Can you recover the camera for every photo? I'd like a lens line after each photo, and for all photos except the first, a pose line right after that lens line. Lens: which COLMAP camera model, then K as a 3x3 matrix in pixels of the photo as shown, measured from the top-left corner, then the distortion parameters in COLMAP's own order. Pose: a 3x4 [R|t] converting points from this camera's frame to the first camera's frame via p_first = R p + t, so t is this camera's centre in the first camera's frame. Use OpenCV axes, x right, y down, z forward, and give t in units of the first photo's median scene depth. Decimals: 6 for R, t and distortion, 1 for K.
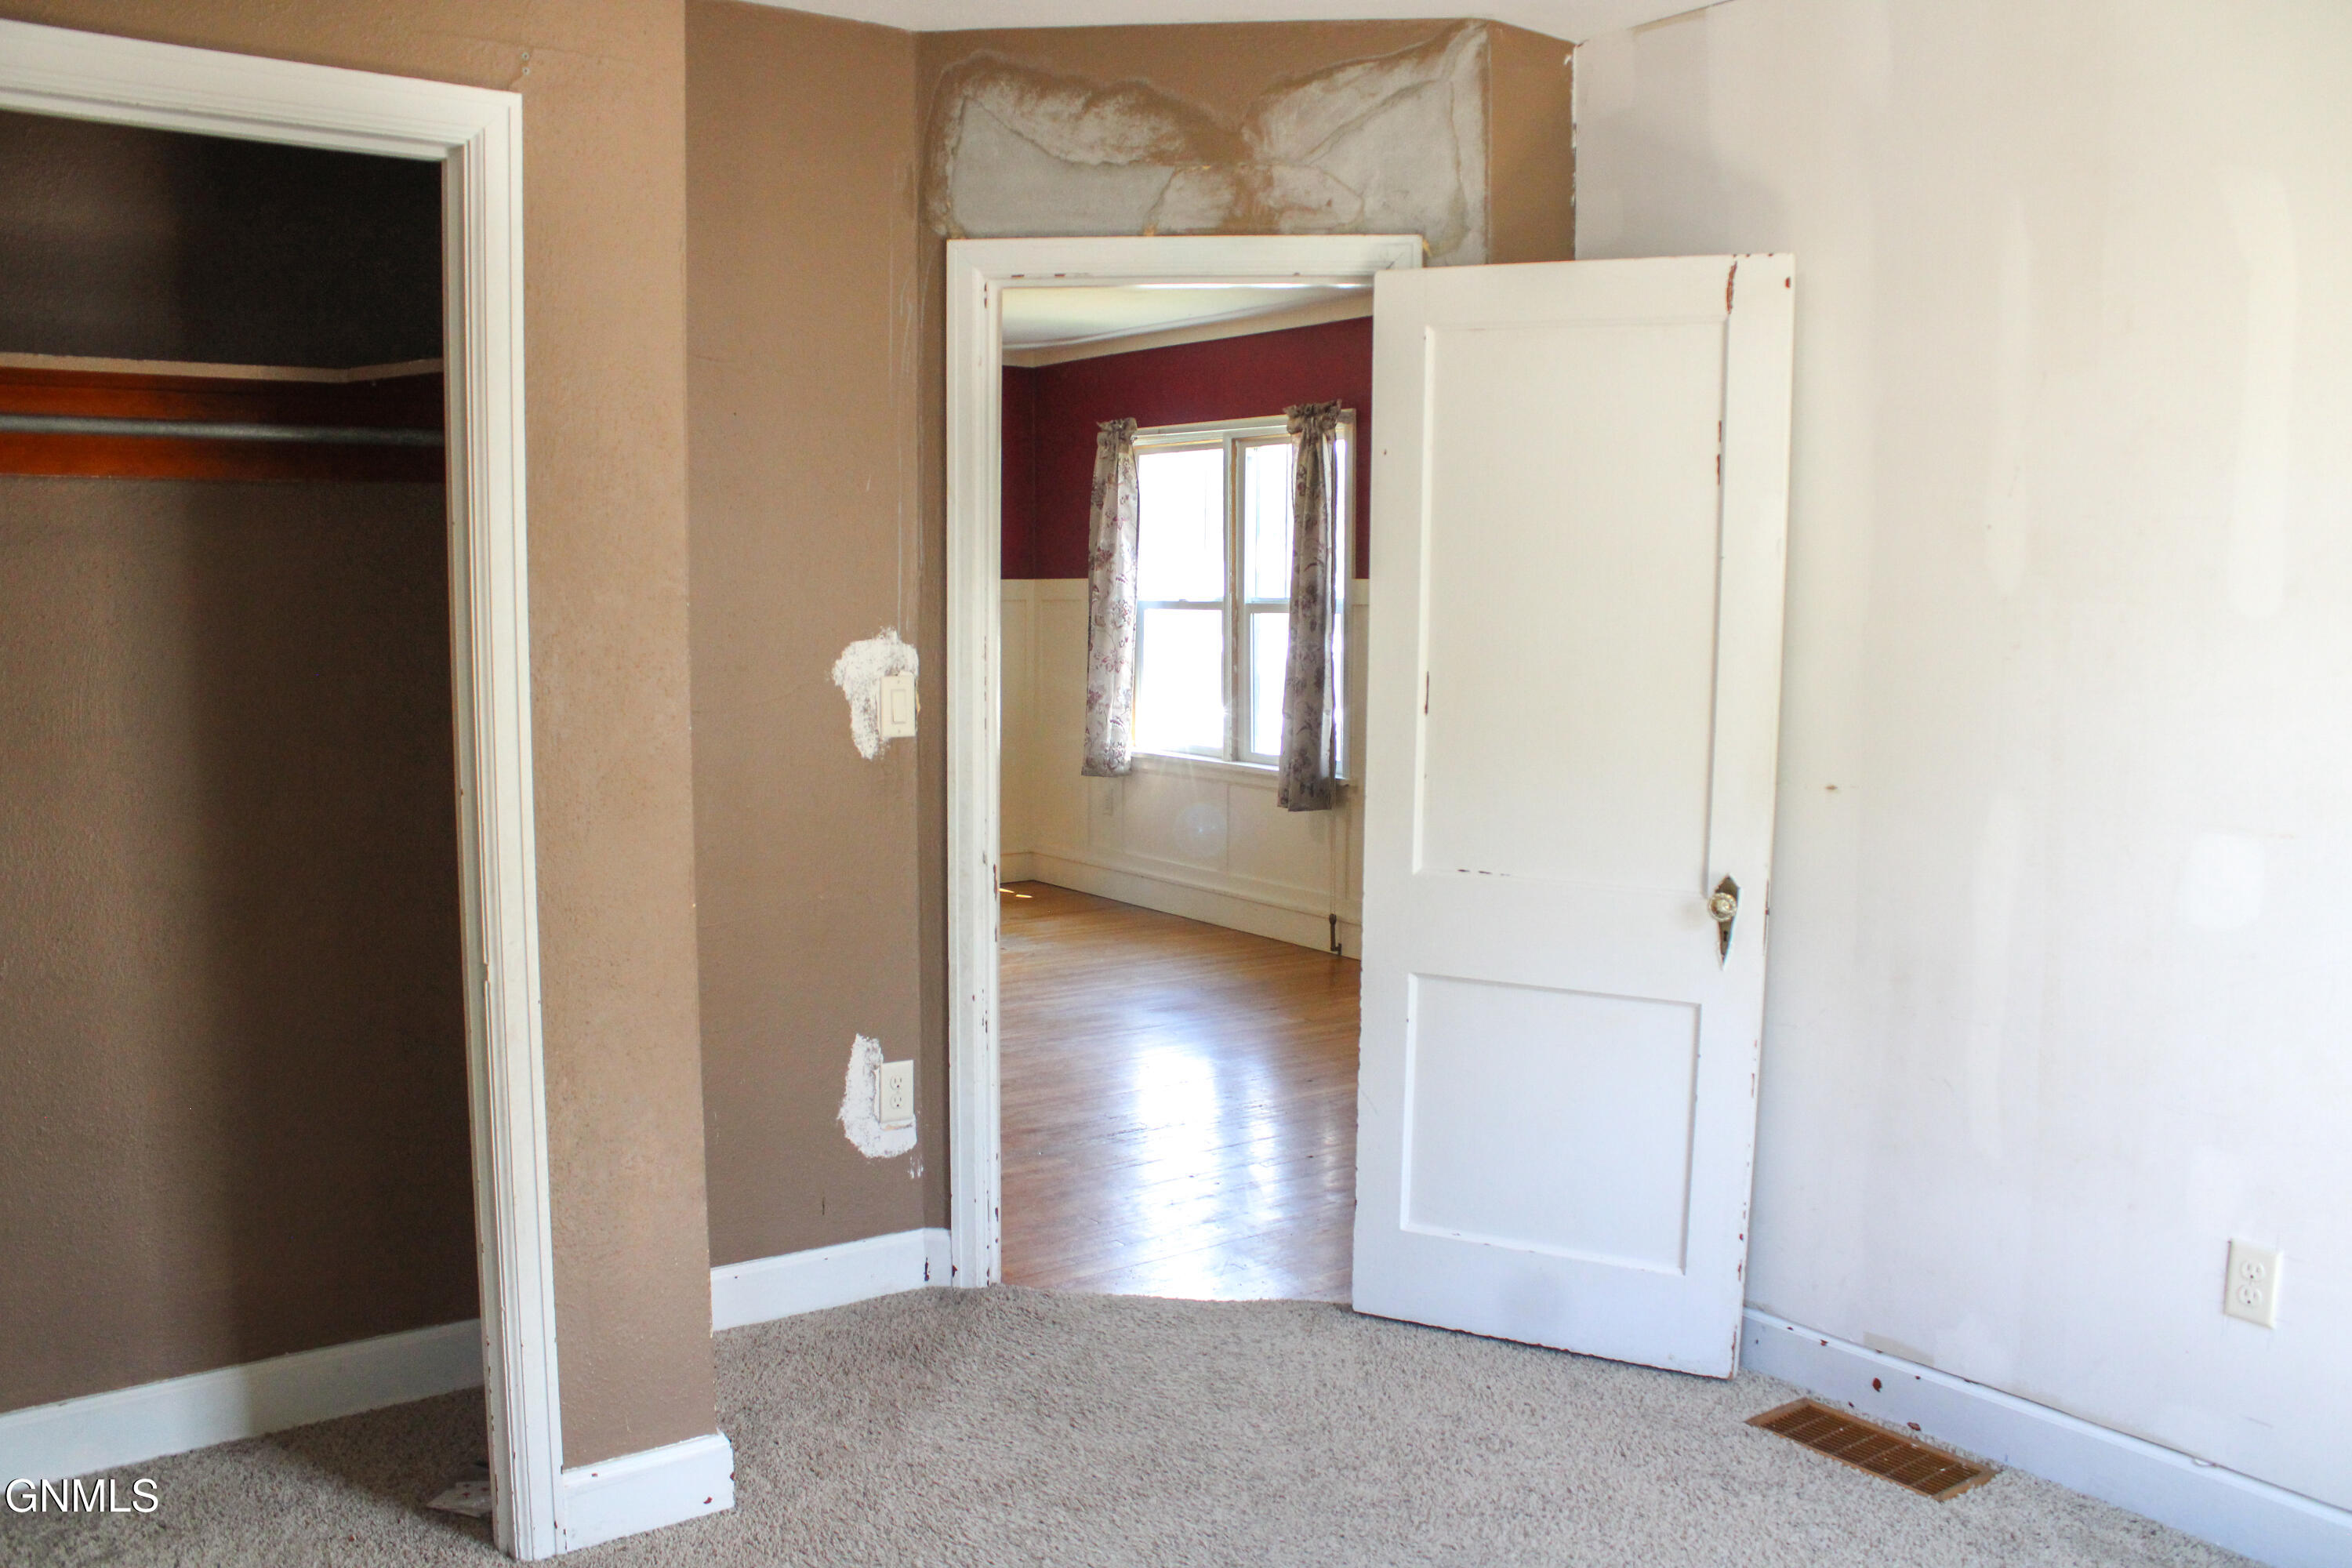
lens RADIAL K [[1957.4, 0, 1175.5], [0, 1957.4, 786.2], [0, 0, 1]] dist [-0.155948, 0.135984]
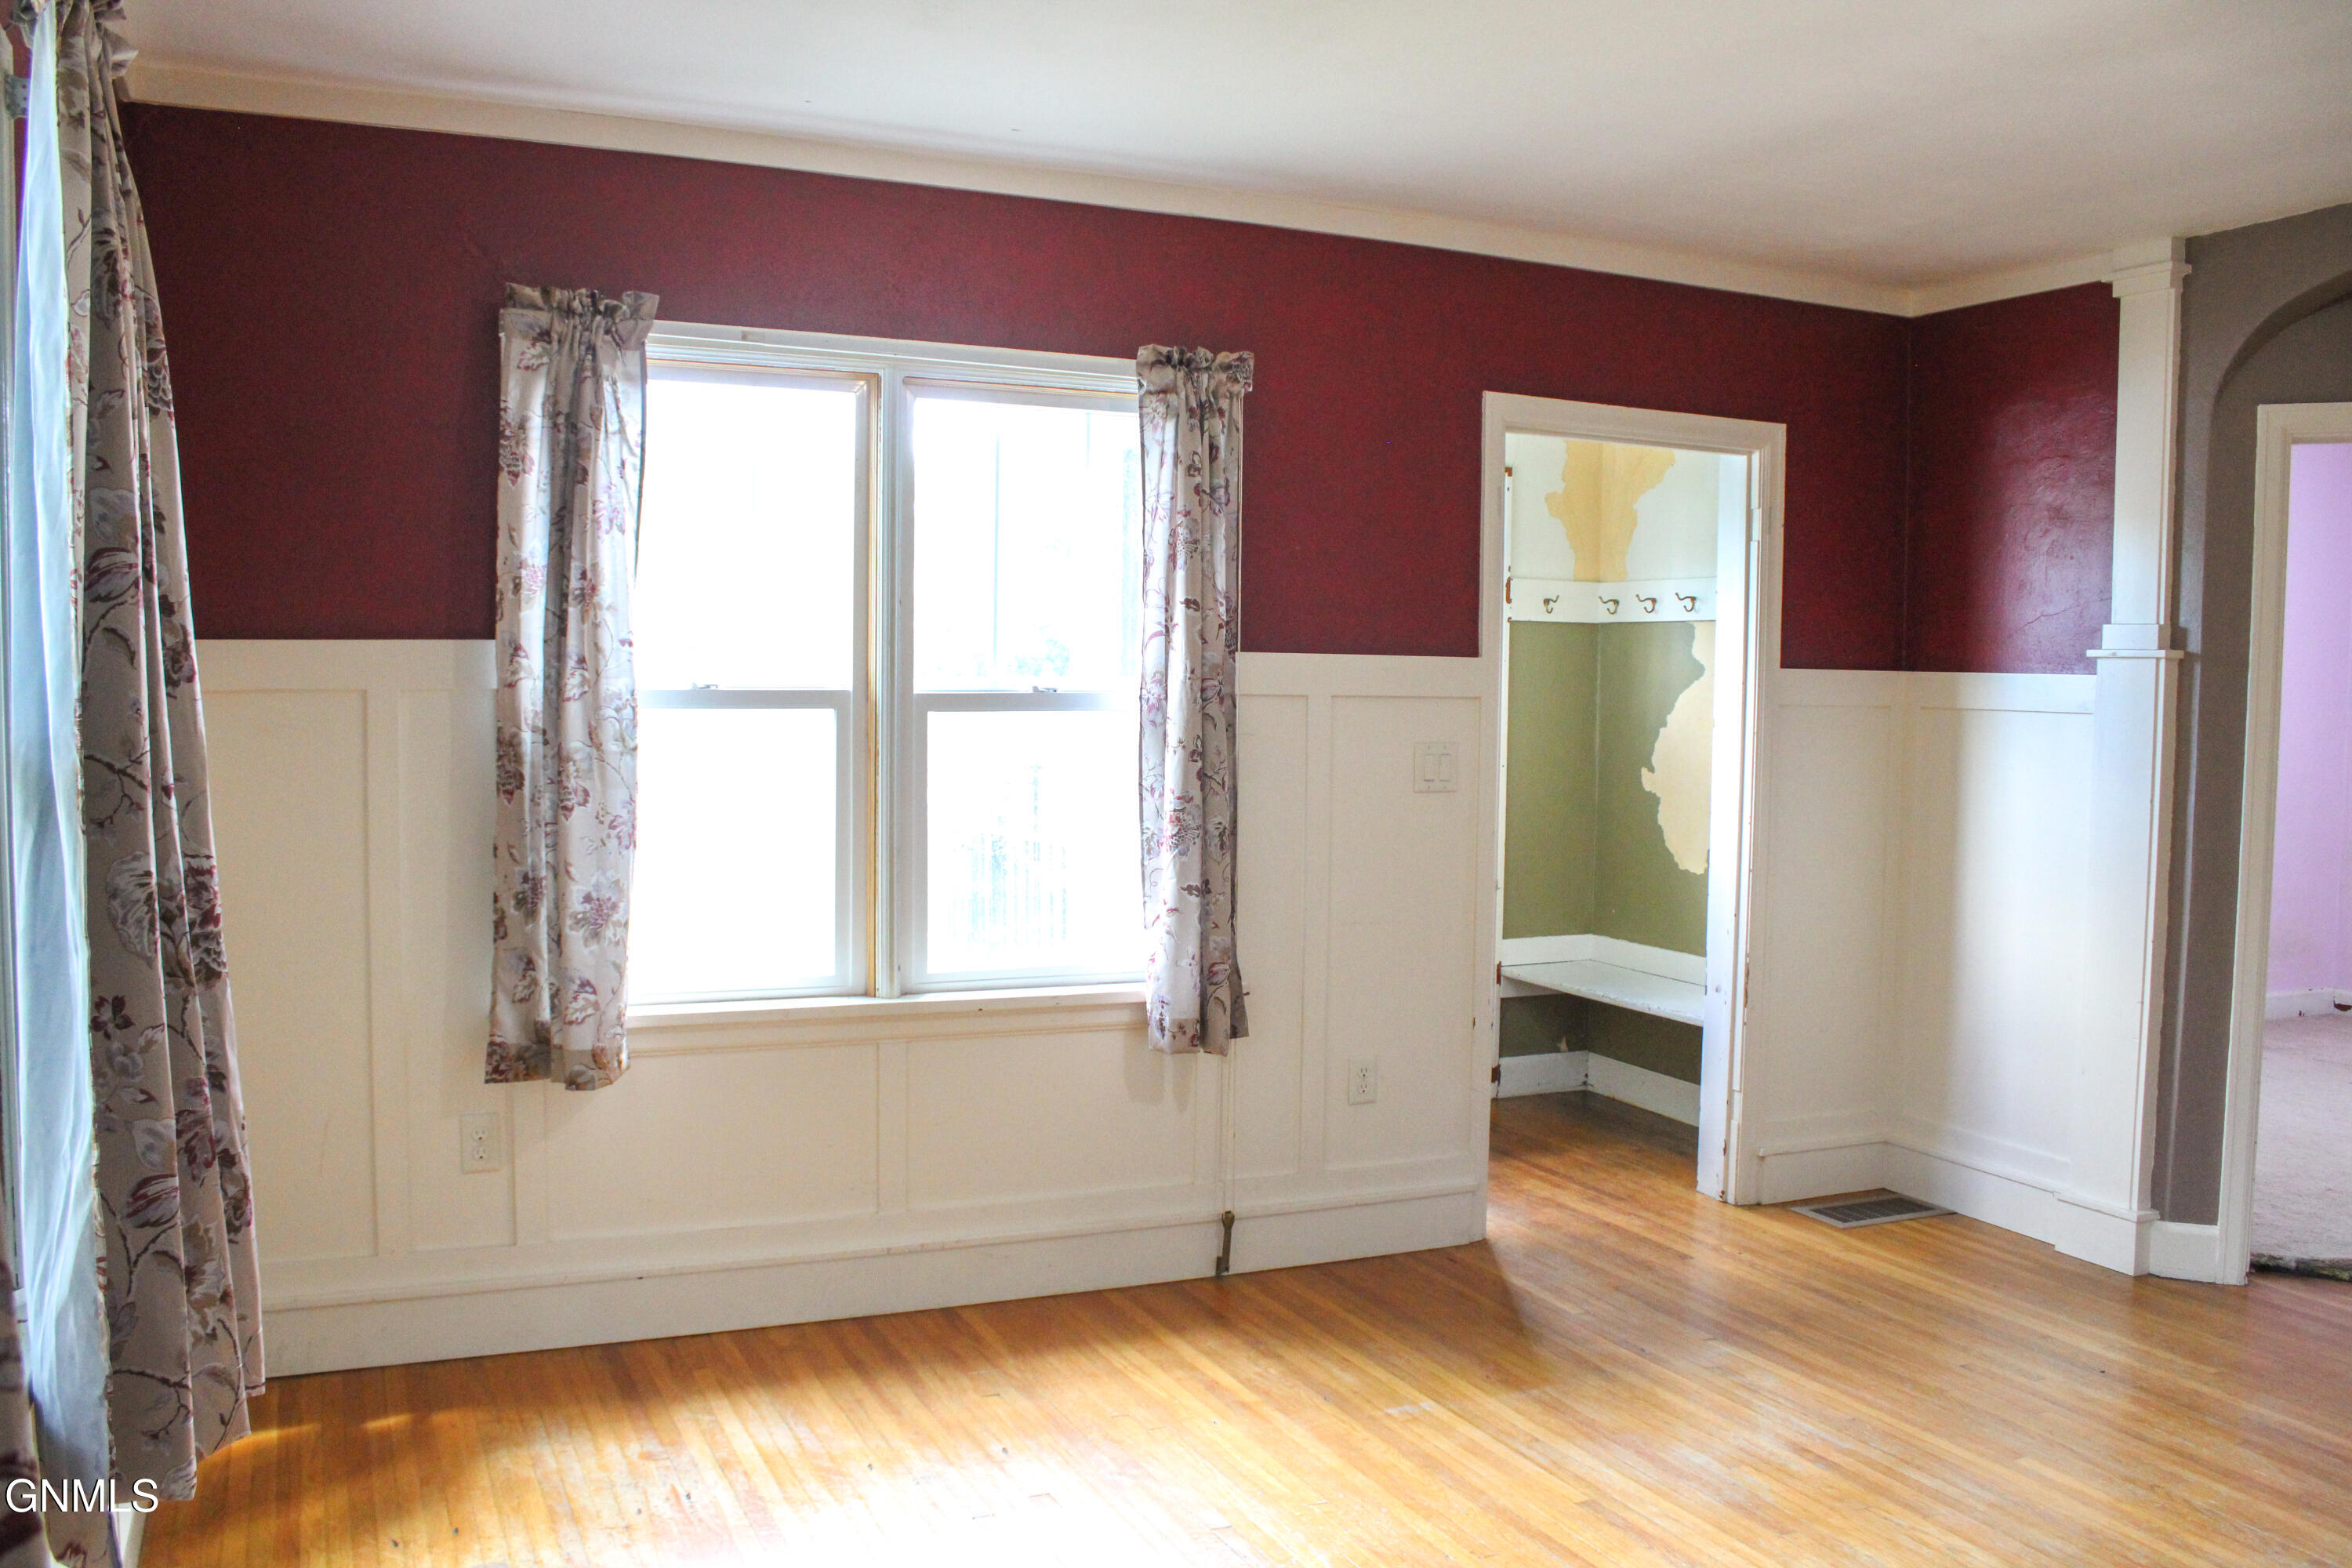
lens RADIAL K [[1957.4, 0, 1176.8], [0, 1957.4, 791.6], [0, 0, 1]] dist [-0.155948, 0.135984]
pose [[0.205329, -0.062210, 0.976714, -0.443242], [0.086258, 0.995244, 0.045256, -0.081239], [-0.974884, 0.074957, 0.209719, 0.786586]]
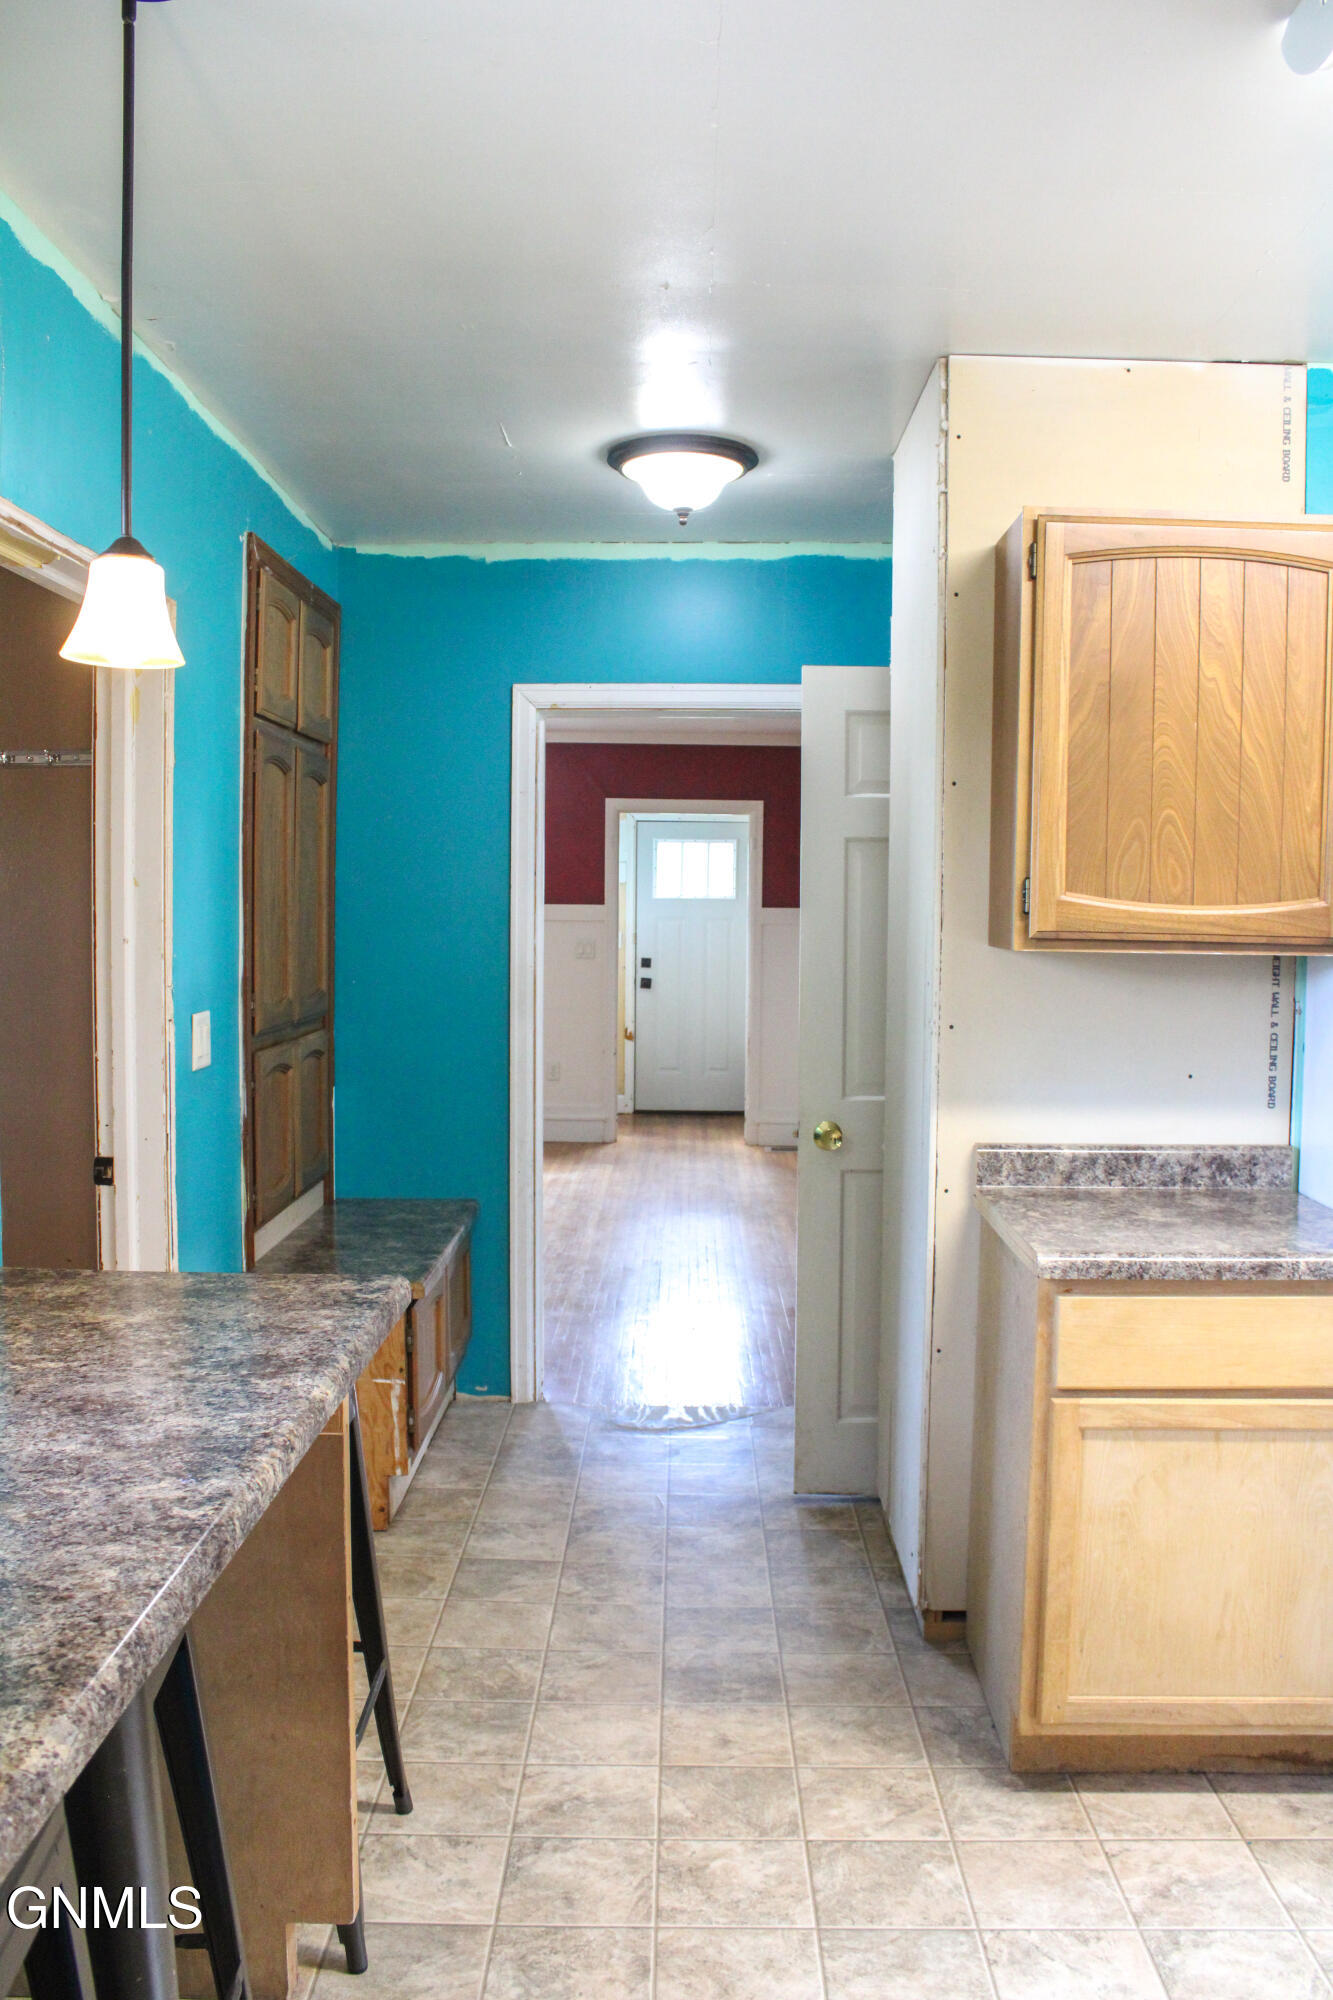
lens RADIAL K [[1664.5, 0, 660.0], [0, 1664.5, 1001.2], [0, 0, 1]] dist [-0.155948, 0.135984]
pose [[0.601316, -0.047758, 0.797583, -0.813371], [0.075137, 0.997169, 0.003061, -0.017580], [-0.795471, 0.058088, 0.603202, 0.061374]]
